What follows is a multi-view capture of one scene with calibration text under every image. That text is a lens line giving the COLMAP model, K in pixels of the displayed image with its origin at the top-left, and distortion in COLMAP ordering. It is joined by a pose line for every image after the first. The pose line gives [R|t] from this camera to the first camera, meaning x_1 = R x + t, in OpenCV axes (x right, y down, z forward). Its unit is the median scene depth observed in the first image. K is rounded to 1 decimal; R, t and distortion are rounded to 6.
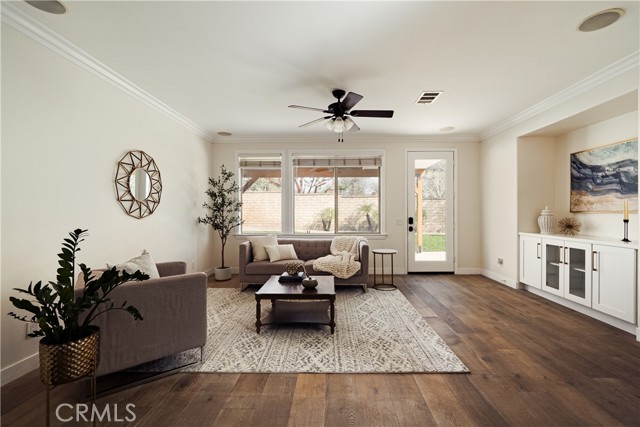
lens RADIAL K [[267.2, 0, 322.4], [0, 267.2, 212.8], [0, 0, 1]] dist [0.000465, 0.000066]
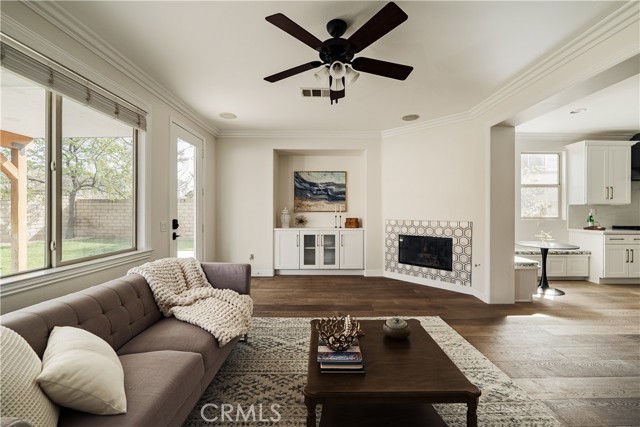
lens RADIAL K [[257.7, 0, 321.4], [0, 257.7, 212.8], [0, 0, 1]] dist [0.001587, 0.000639]
pose [[-0.010498, -0.006399, 0.999924, -0.508613], [0.003282, 0.999974, 0.006434, -0.005576], [-0.999940, 0.003349, -0.010477, 0.944014]]
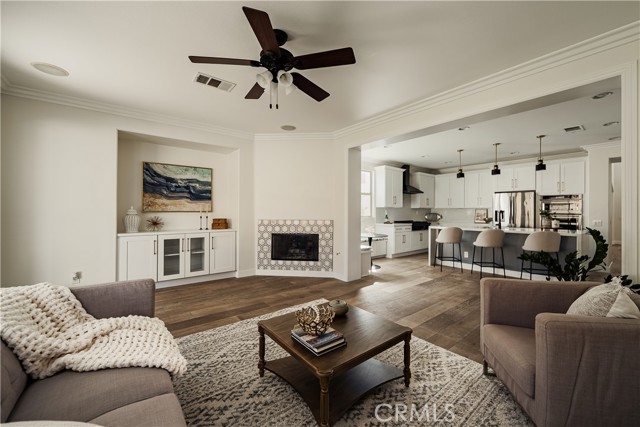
lens RADIAL K [[257.7, 0, 322.3], [0, 257.7, 210.8], [0, 0, 1]] dist [0.001587, 0.000639]
pose [[-0.626731, -0.000666, 0.779236, -0.469132], [-0.000421, 1.000000, 0.000517, -0.008312], [-0.779236, -0.000004, -0.626731, 1.191180]]
